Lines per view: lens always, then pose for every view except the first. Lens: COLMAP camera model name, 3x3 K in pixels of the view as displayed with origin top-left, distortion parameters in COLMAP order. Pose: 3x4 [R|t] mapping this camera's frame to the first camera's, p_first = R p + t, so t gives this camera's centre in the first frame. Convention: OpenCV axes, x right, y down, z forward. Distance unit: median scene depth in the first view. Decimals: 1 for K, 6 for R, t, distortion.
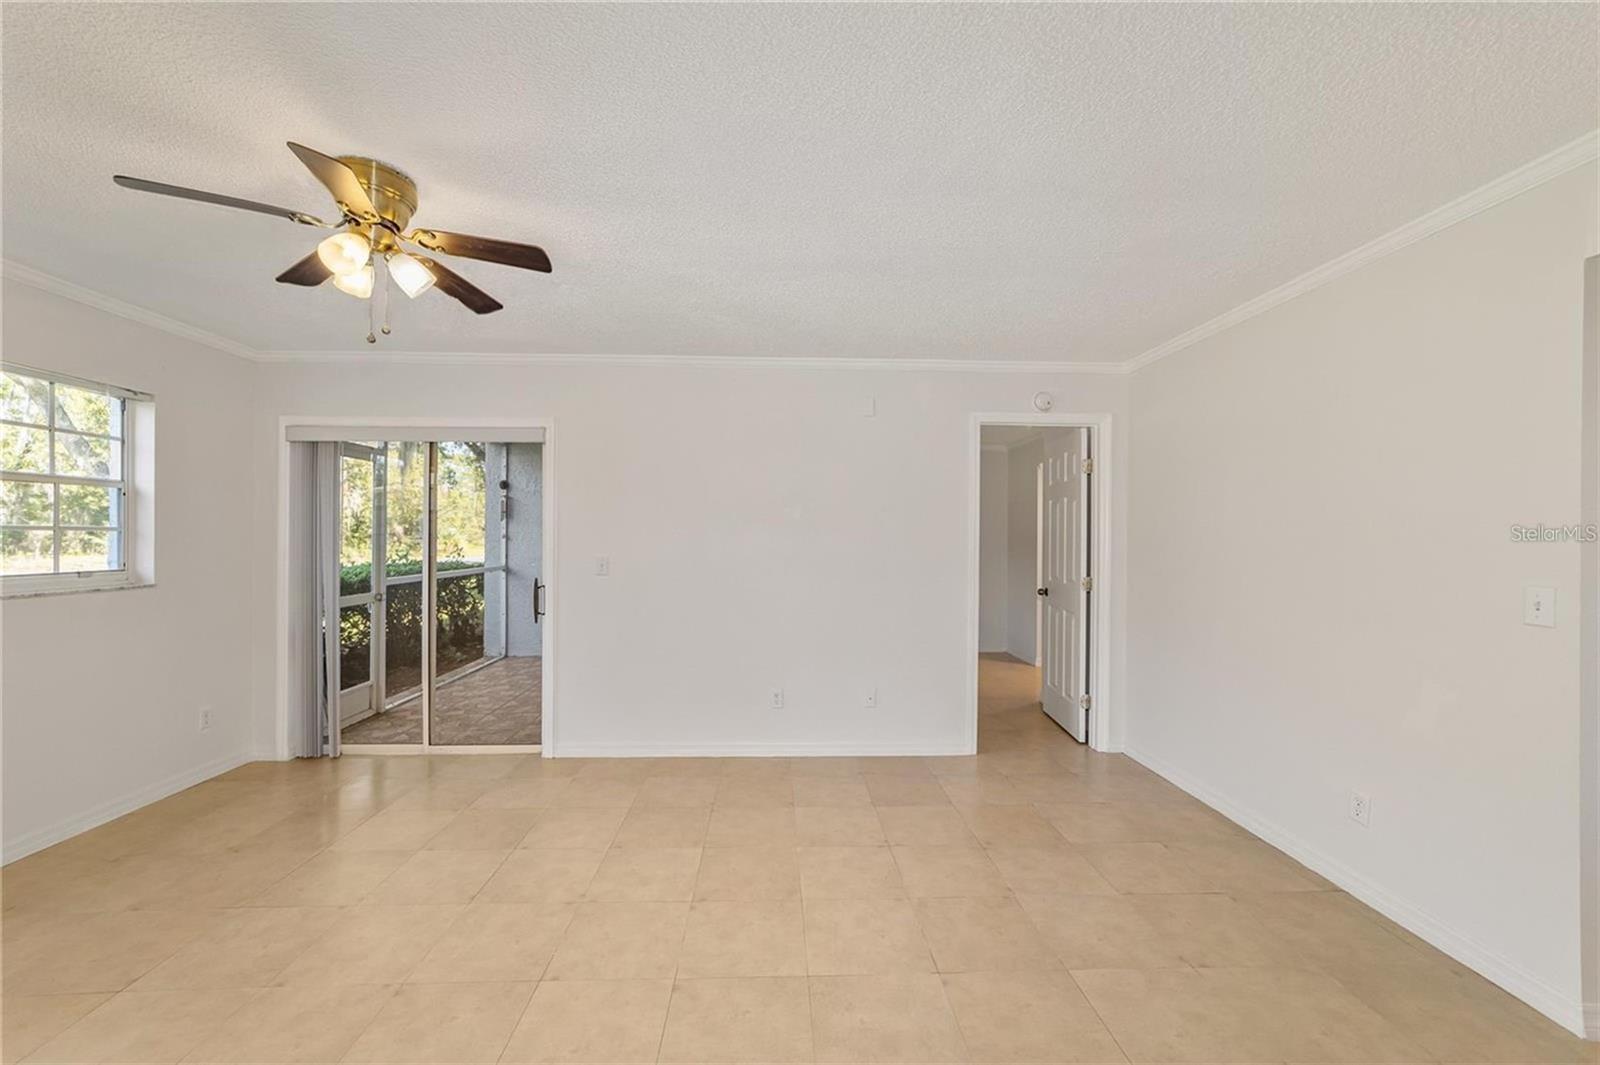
lens RADIAL K [[623.9, 0, 795.2], [0, 623.9, 537.8], [0, 0, 1]] dist [-0.016327, 0.007985]
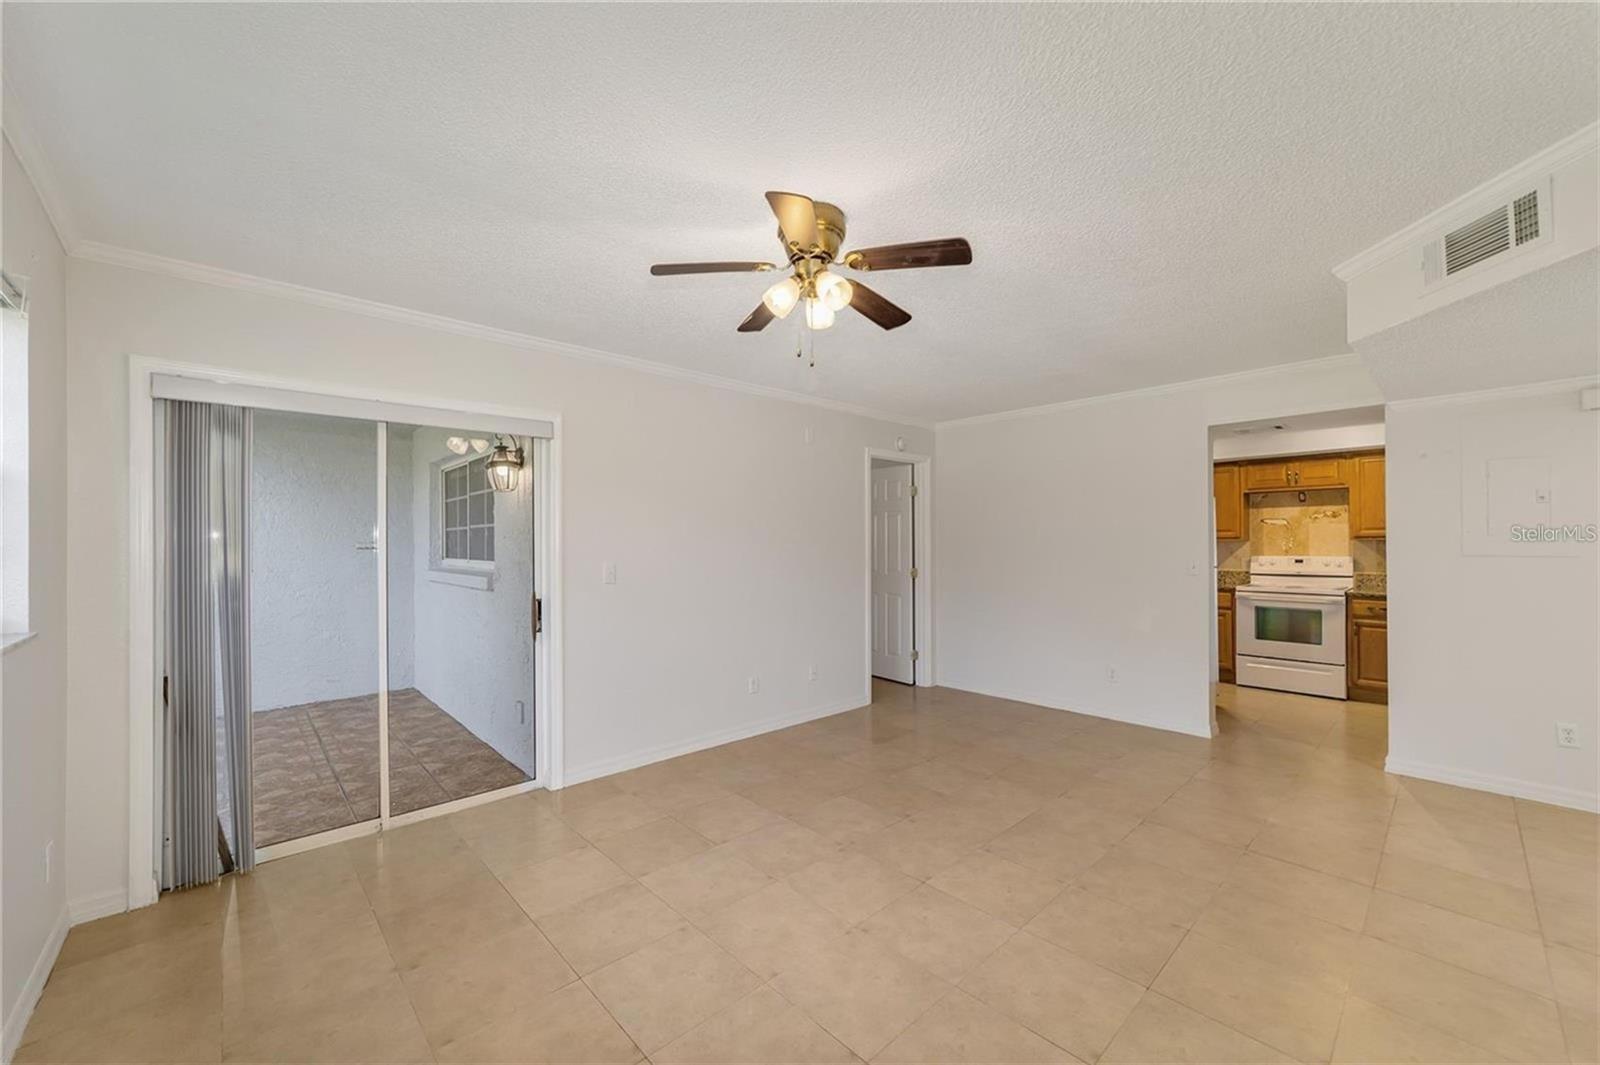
lens RADIAL K [[623.9, 0, 795.2], [0, 623.9, 537.8], [0, 0, 1]] dist [-0.016327, 0.007985]
pose [[0.758796, -0.002636, 0.651323, -0.716784], [0.008992, 0.999939, -0.006428, -0.001559], [-0.651266, 0.010734, 0.758773, 0.087605]]
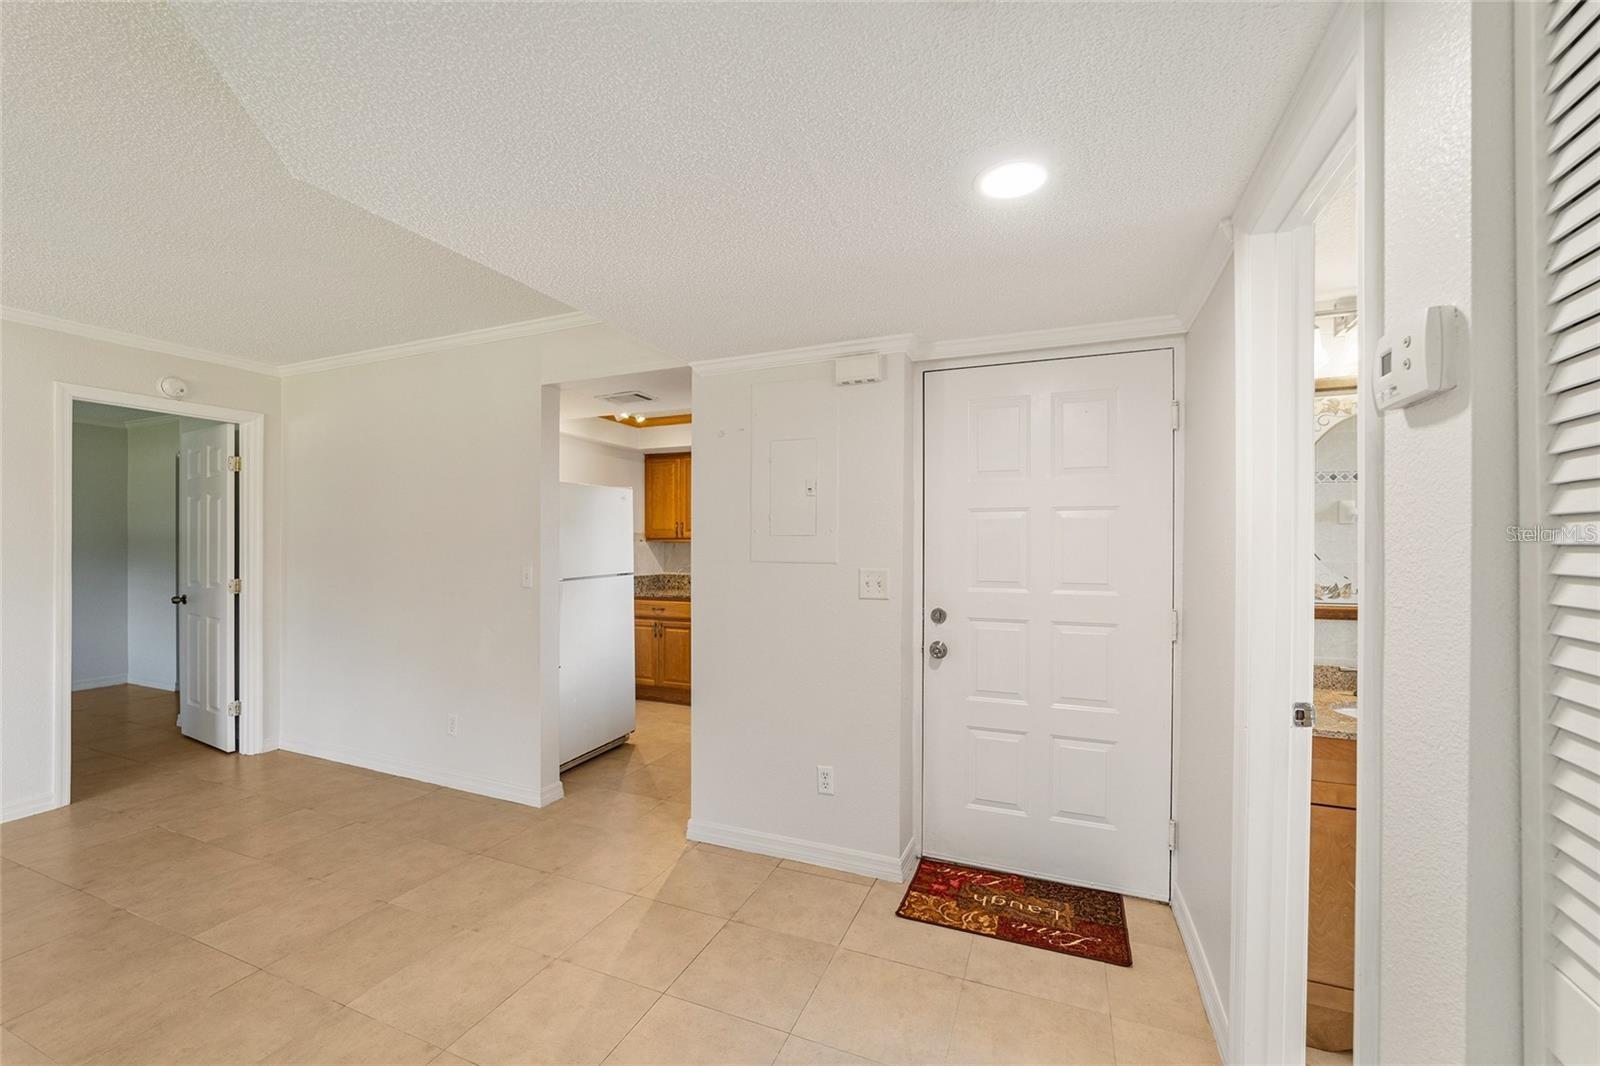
lens RADIAL K [[635.2, 0, 792.8], [0, 635.2, 546.3], [0, 0, 1]] dist [-0.013606, 0.004485]
pose [[0.423496, -0.008527, 0.905858, -0.051591], [-0.000008, 0.999956, 0.009417, 0.003045], [-0.905898, -0.003995, 0.423478, -0.207695]]
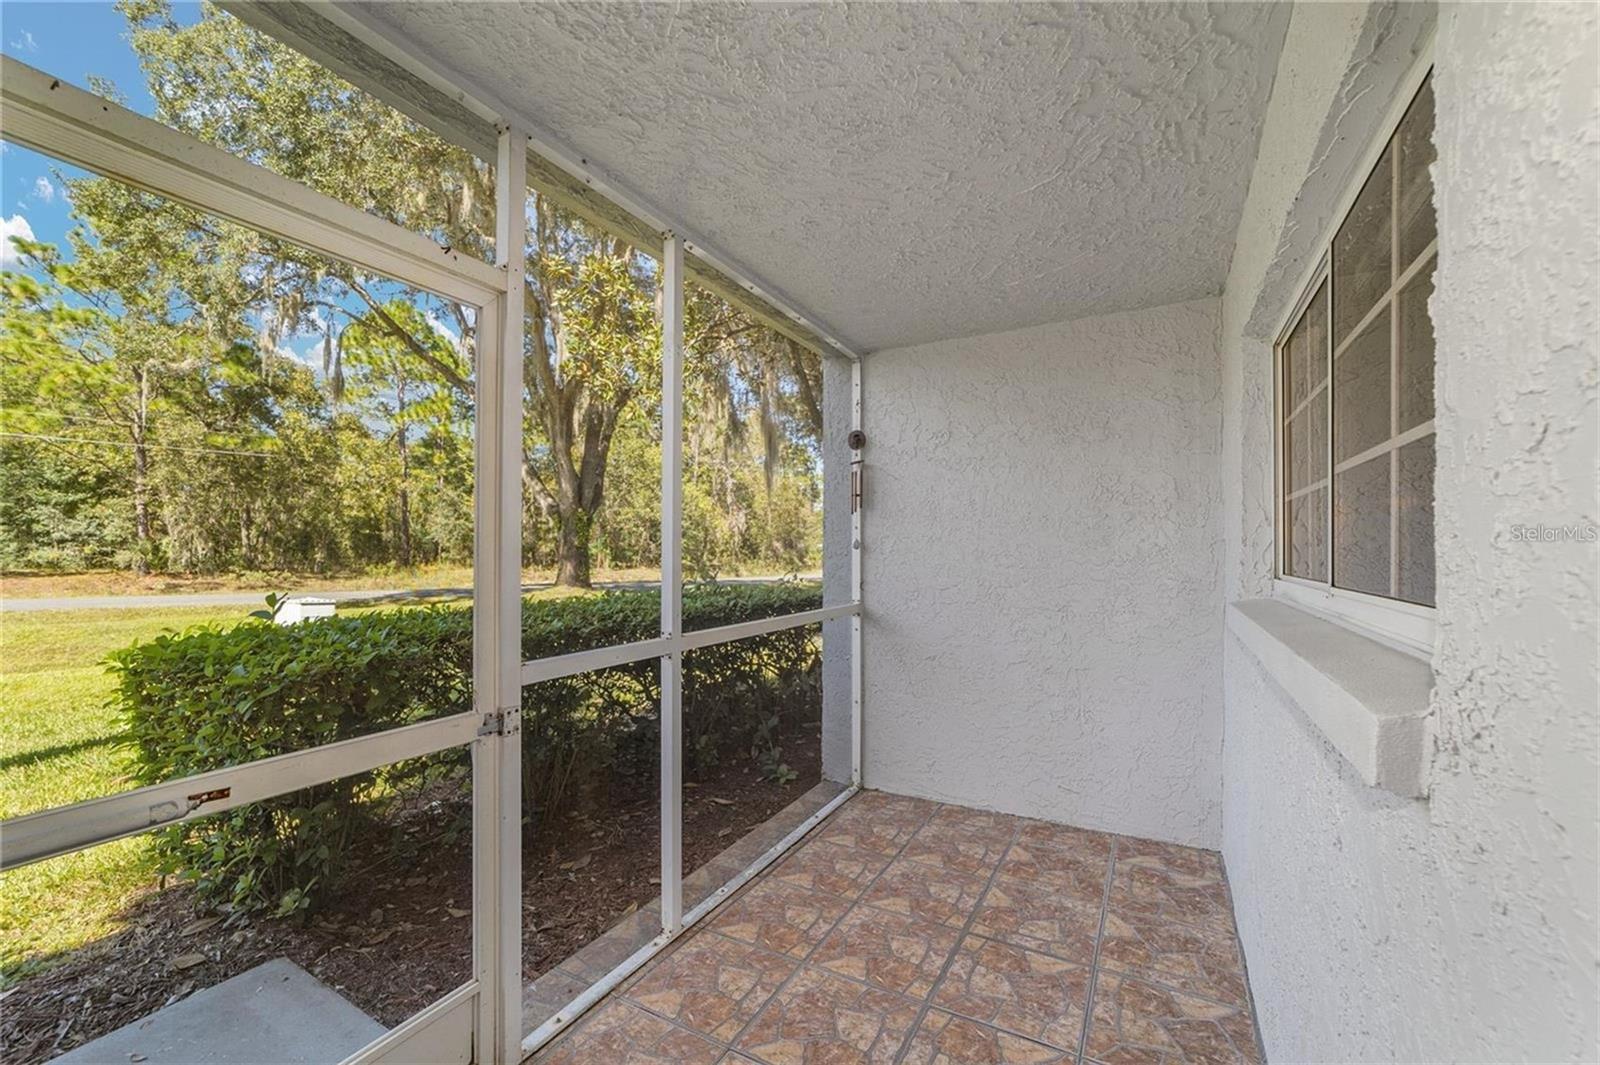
lens RADIAL K [[645.9, 0, 787.8], [0, 645.9, 544.4], [0, 0, 1]] dist [0.001213, 0.000282]
pose [[0.847691, -0.009857, -0.530399, -0.460879], [0.002840, 0.999897, -0.014043, 0.008704], [0.530483, 0.010398, 0.847632, 1.016400]]
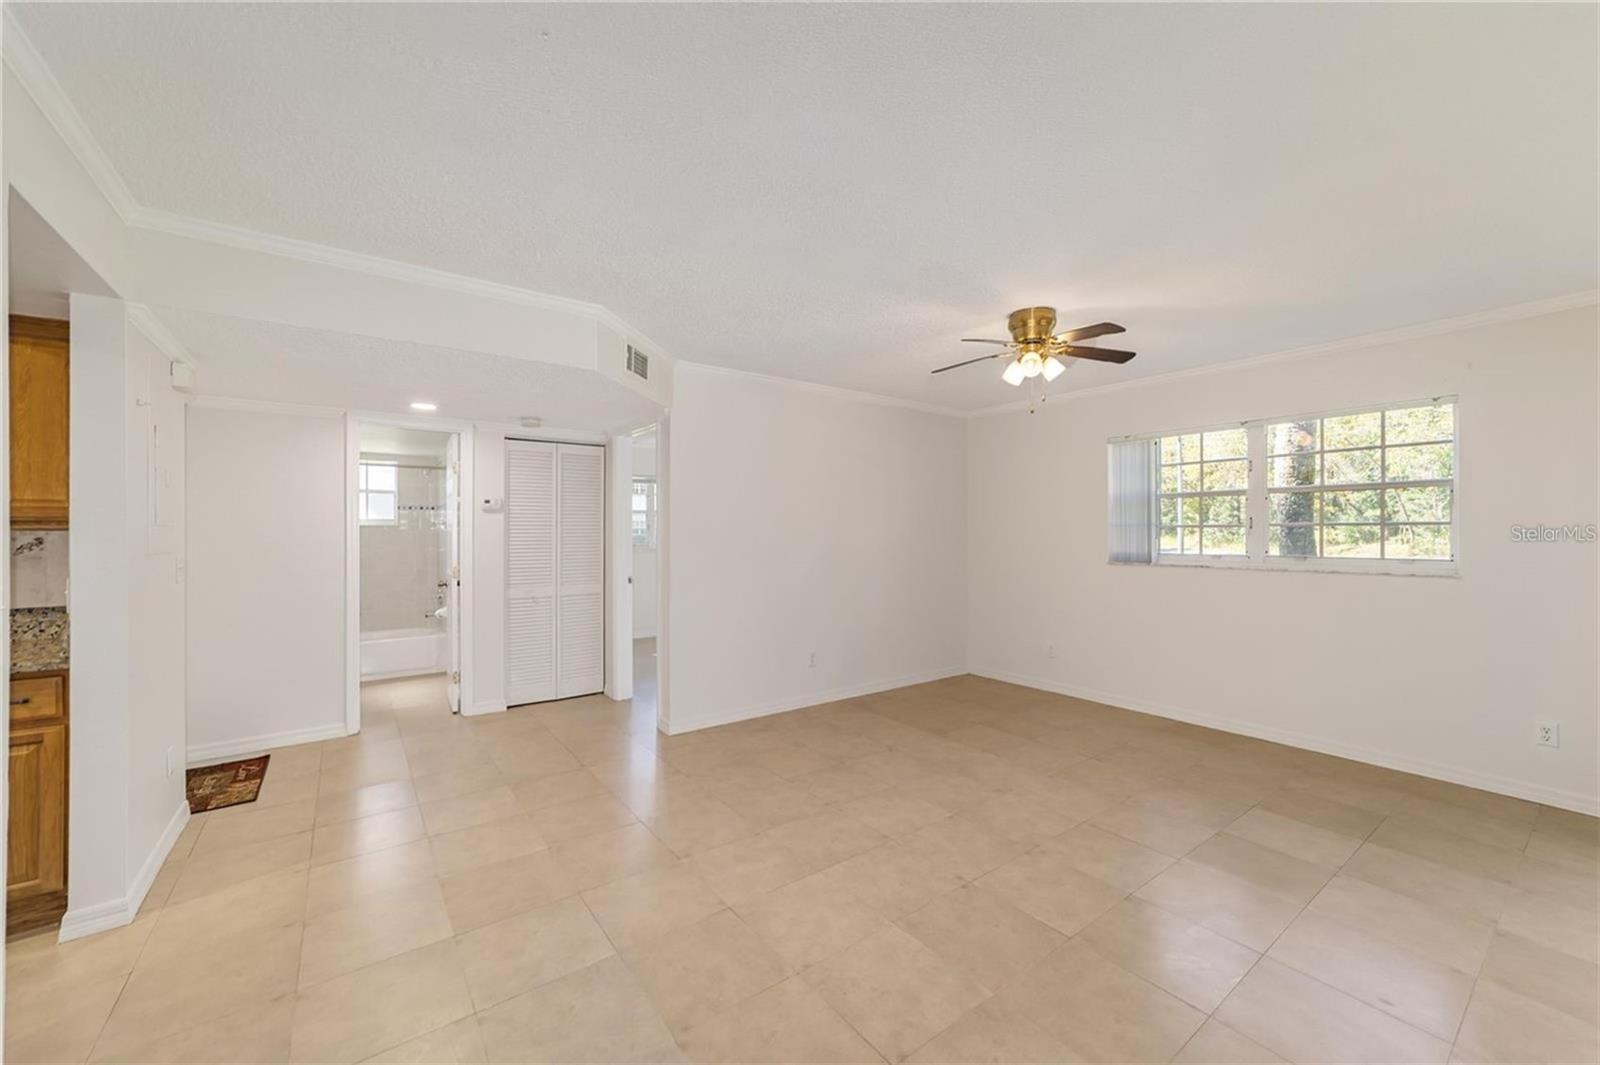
lens RADIAL K [[619.7, 0, 800.0], [0, 619.7, 532.5], [0, 0, 1]] dist [-0.005290, 0.000229]
pose [[-0.824372, -0.003491, -0.566037, 0.386969], [-0.001532, 0.999991, -0.003936, 0.006979], [0.566046, -0.002378, -0.824370, 1.009906]]
